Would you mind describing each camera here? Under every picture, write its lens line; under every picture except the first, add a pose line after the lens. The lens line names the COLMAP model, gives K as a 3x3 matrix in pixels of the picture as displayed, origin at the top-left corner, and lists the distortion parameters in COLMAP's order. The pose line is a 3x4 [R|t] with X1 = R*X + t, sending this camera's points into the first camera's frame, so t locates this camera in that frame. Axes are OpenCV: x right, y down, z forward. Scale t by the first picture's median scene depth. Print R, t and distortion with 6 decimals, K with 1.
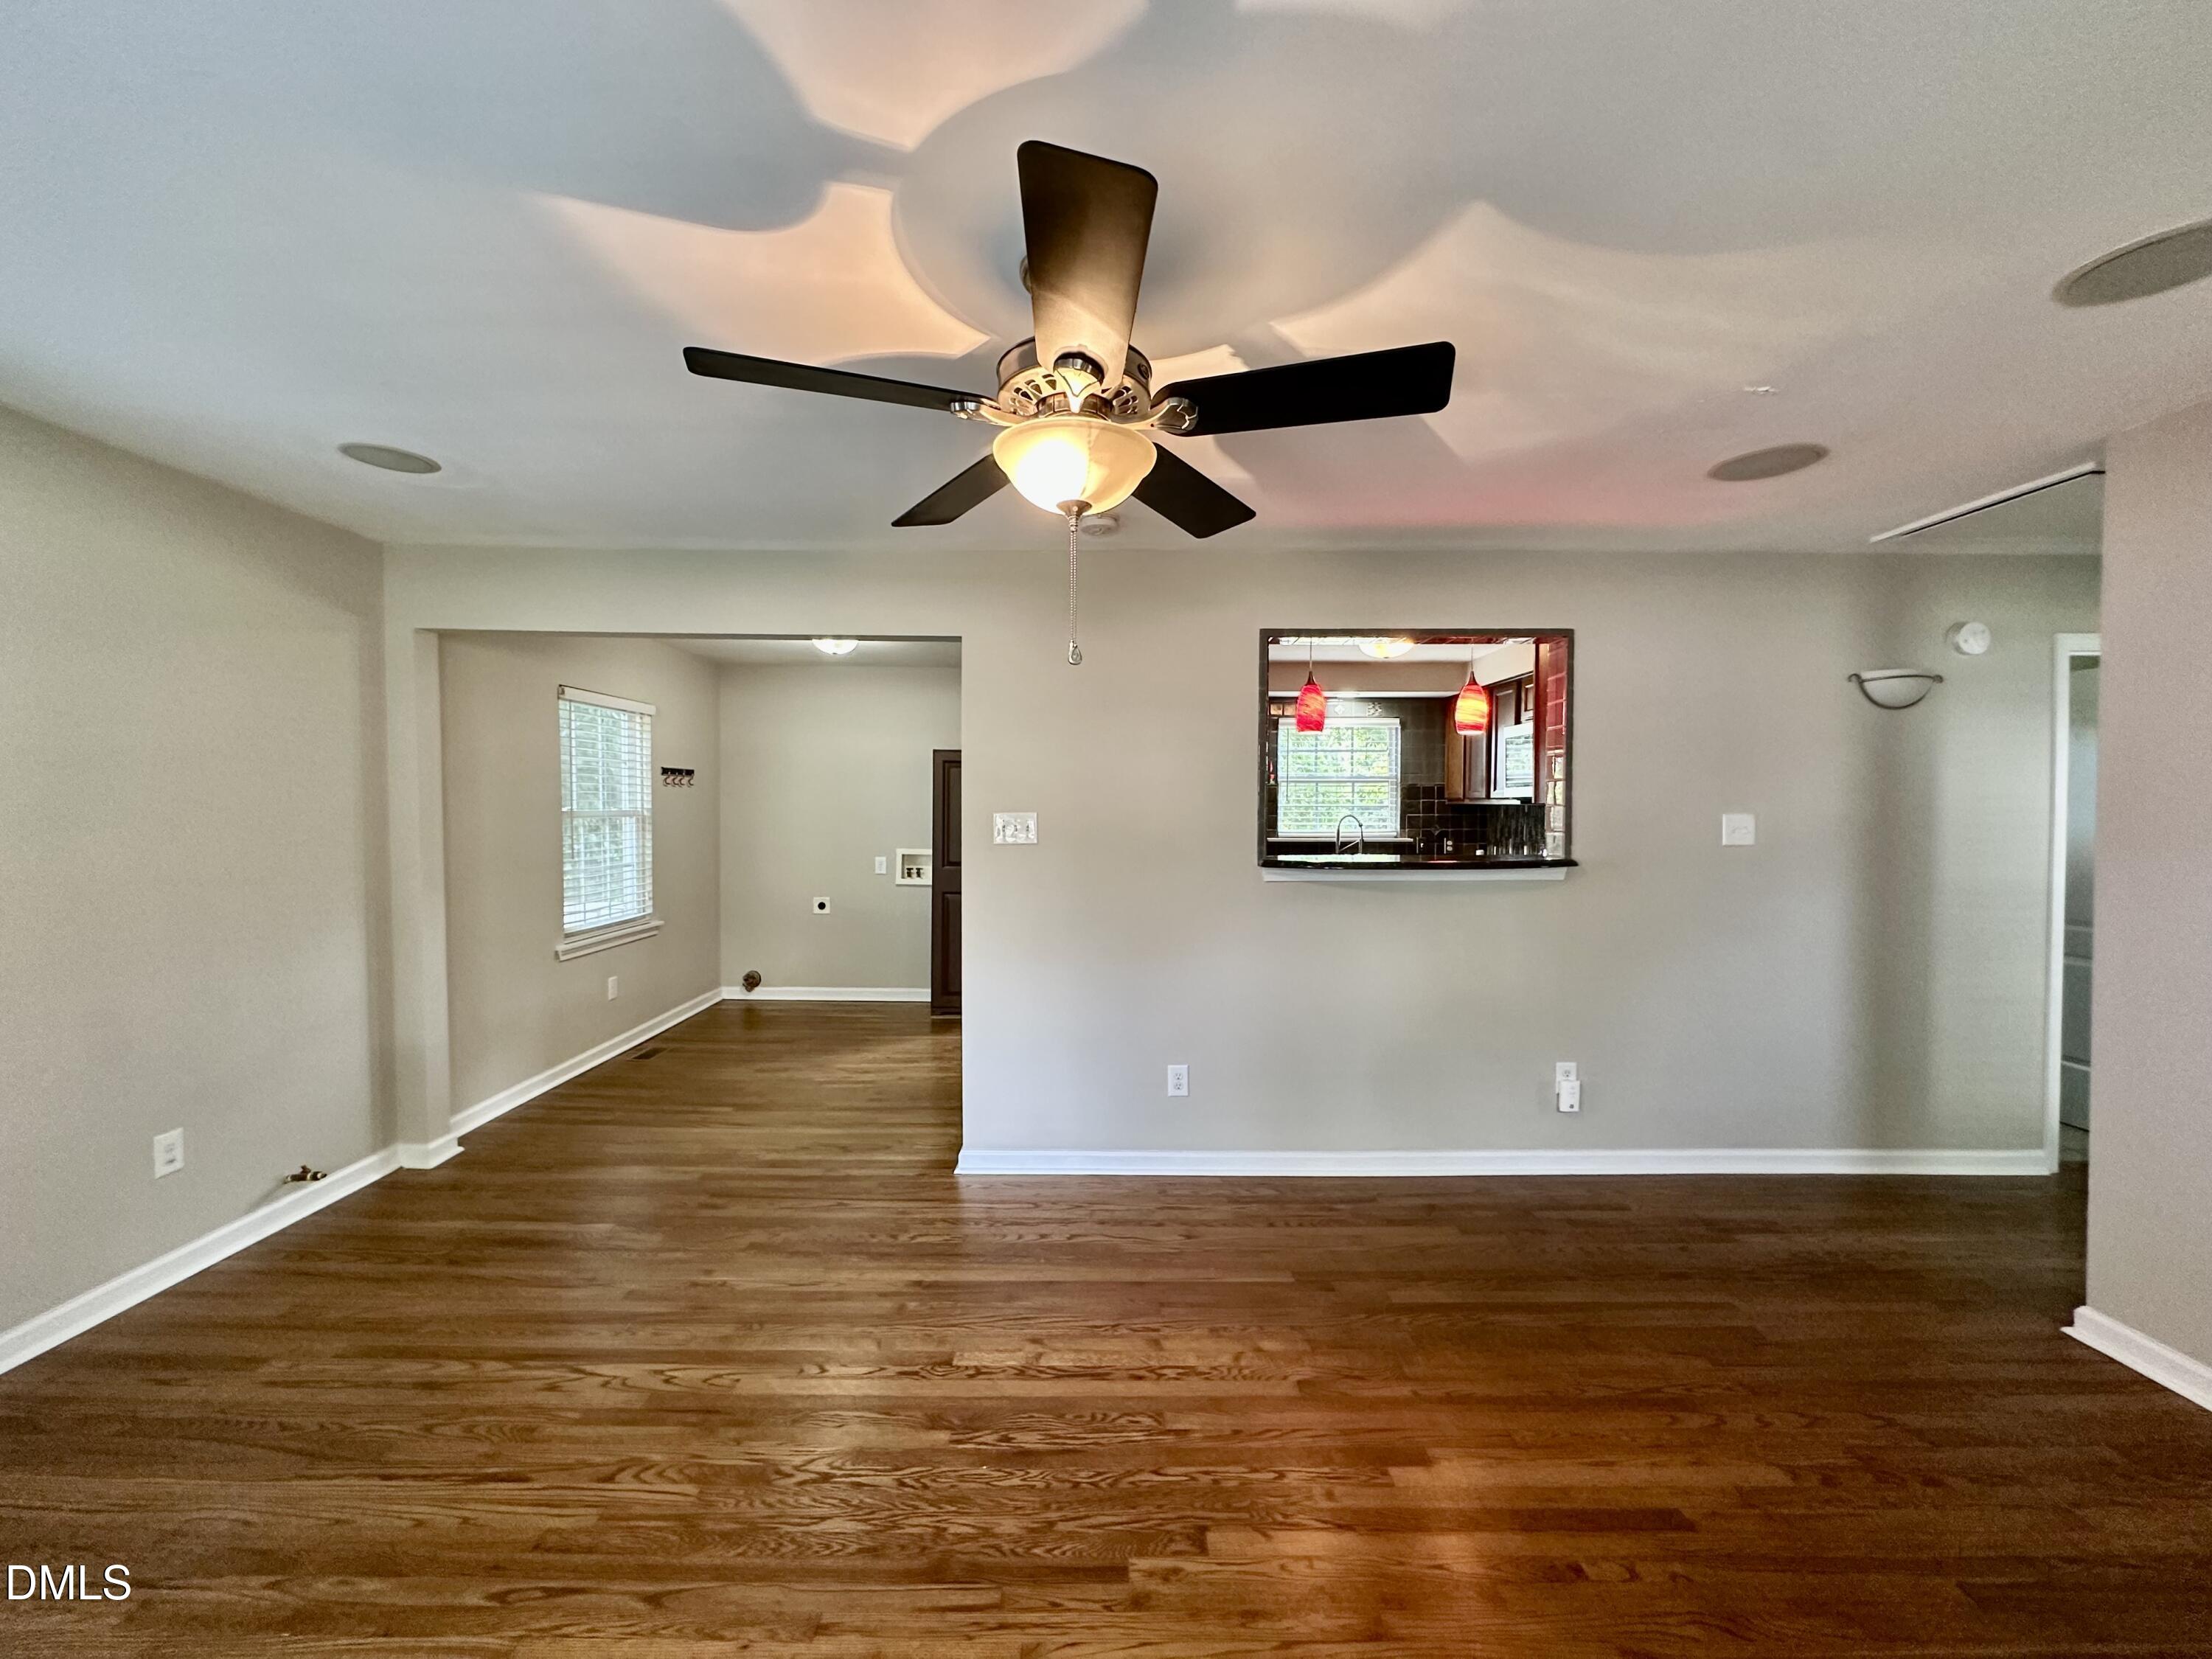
lens RADIAL K [[880.6, 0, 1102.9], [0, 880.6, 831.7], [0, 0, 1]] dist [-0.002418, 0.000442]
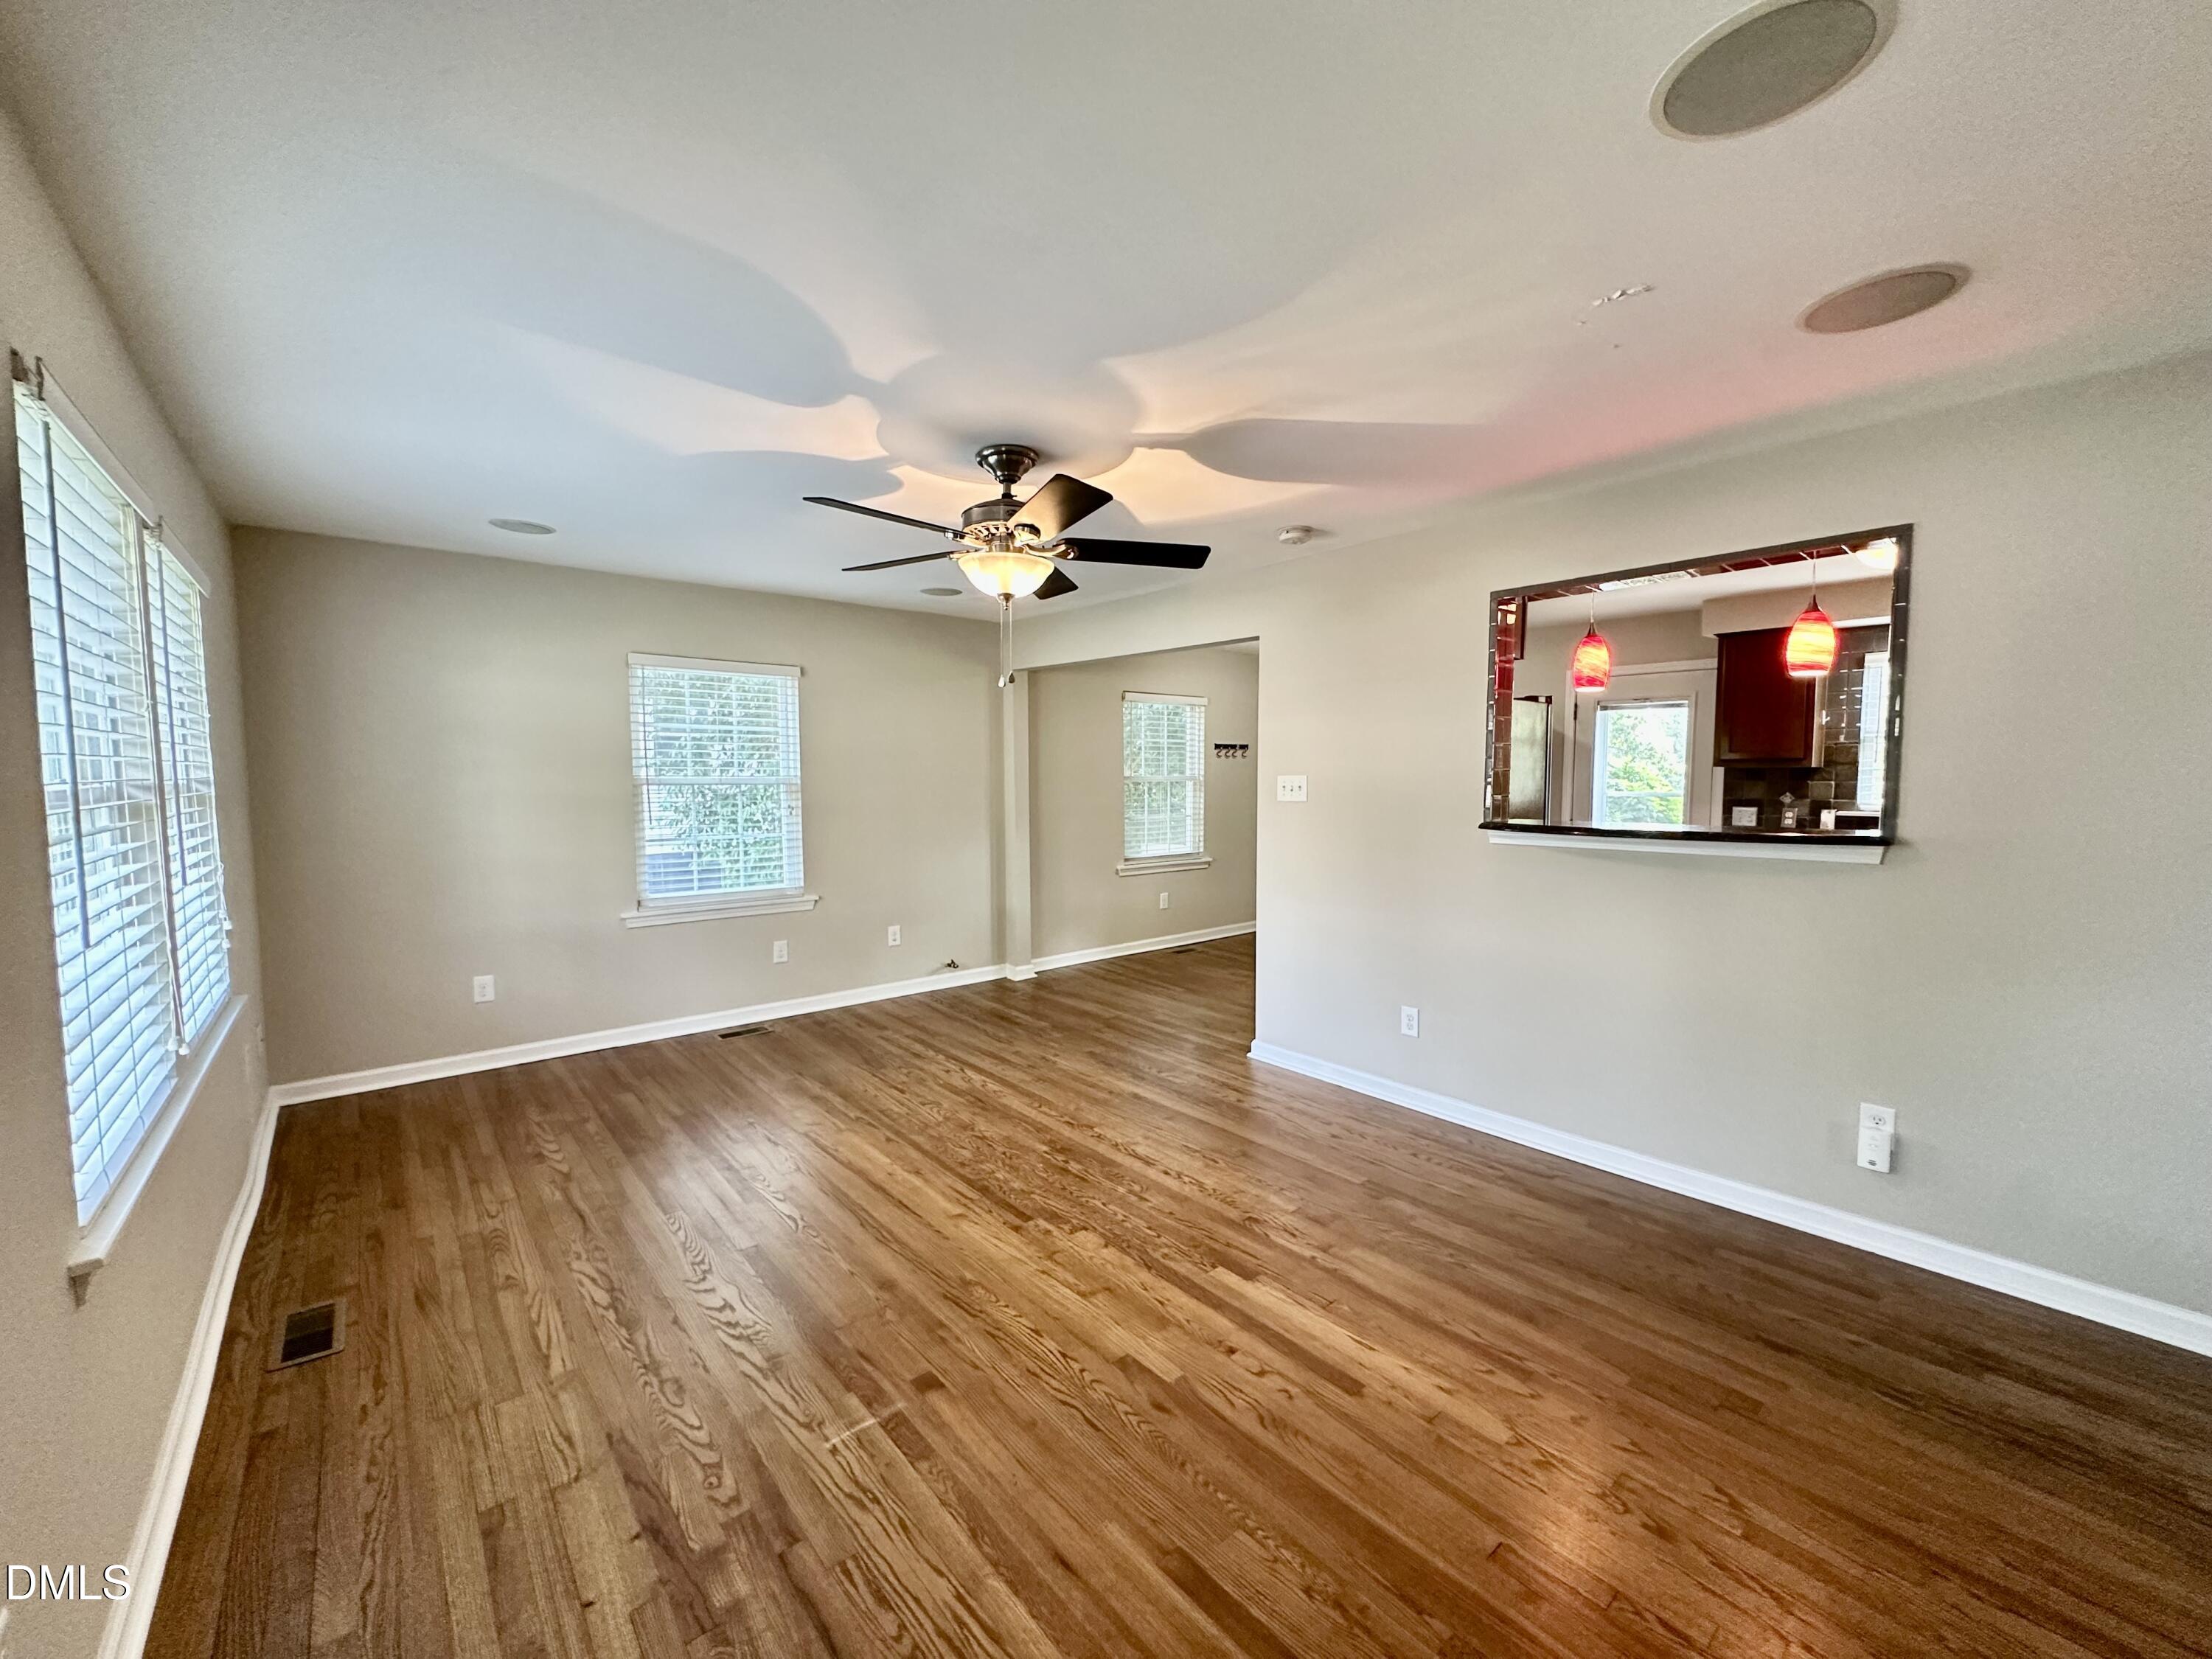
lens RADIAL K [[880.6, 0, 1102.9], [0, 880.6, 831.7], [0, 0, 1]] dist [-0.002418, 0.000442]
pose [[0.645684, 0.046483, -0.762188, 0.761069], [-0.019853, 0.998830, 0.044096, 0.008542], [0.763346, -0.013340, 0.645852, 0.010380]]
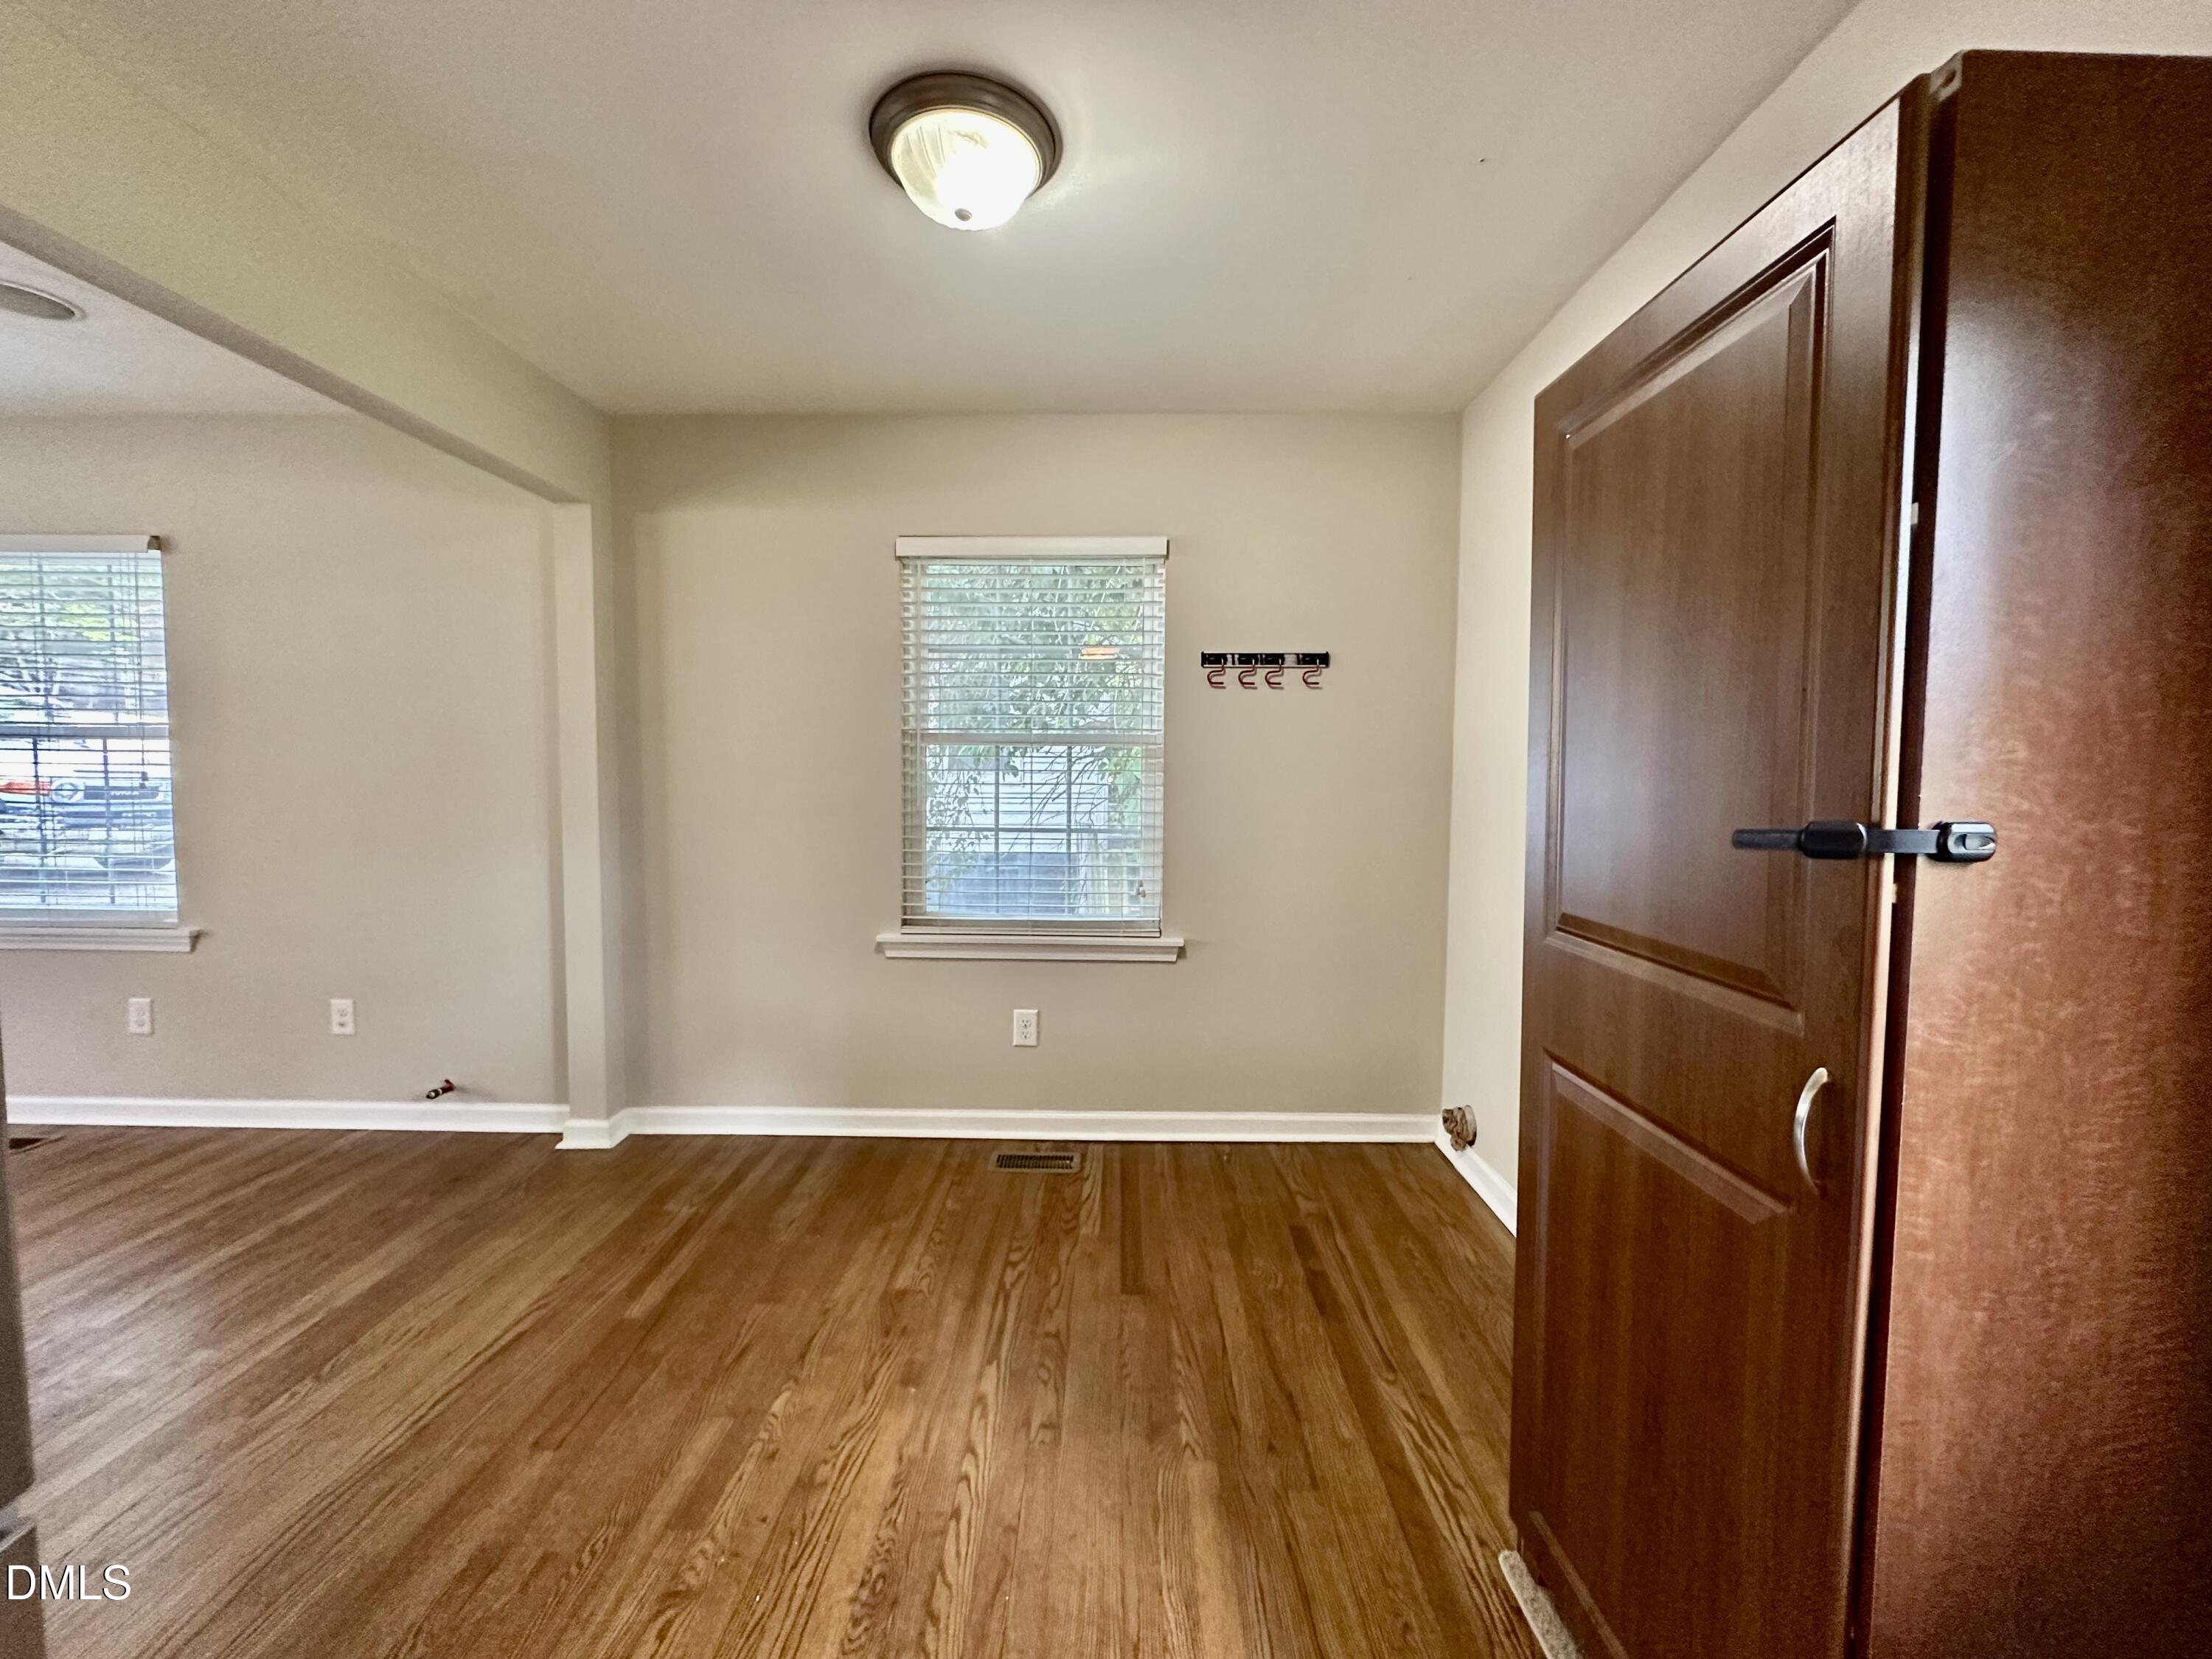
lens RADIAL K [[880.6, 0, 1102.9], [0, 880.6, 831.7], [0, 0, 1]] dist [-0.002418, 0.000442]
pose [[-0.021612, 0.050142, -0.998508, 0.061718], [-0.039440, 0.997921, 0.050966, 0.017380], [0.998988, 0.040483, -0.019590, 1.756810]]
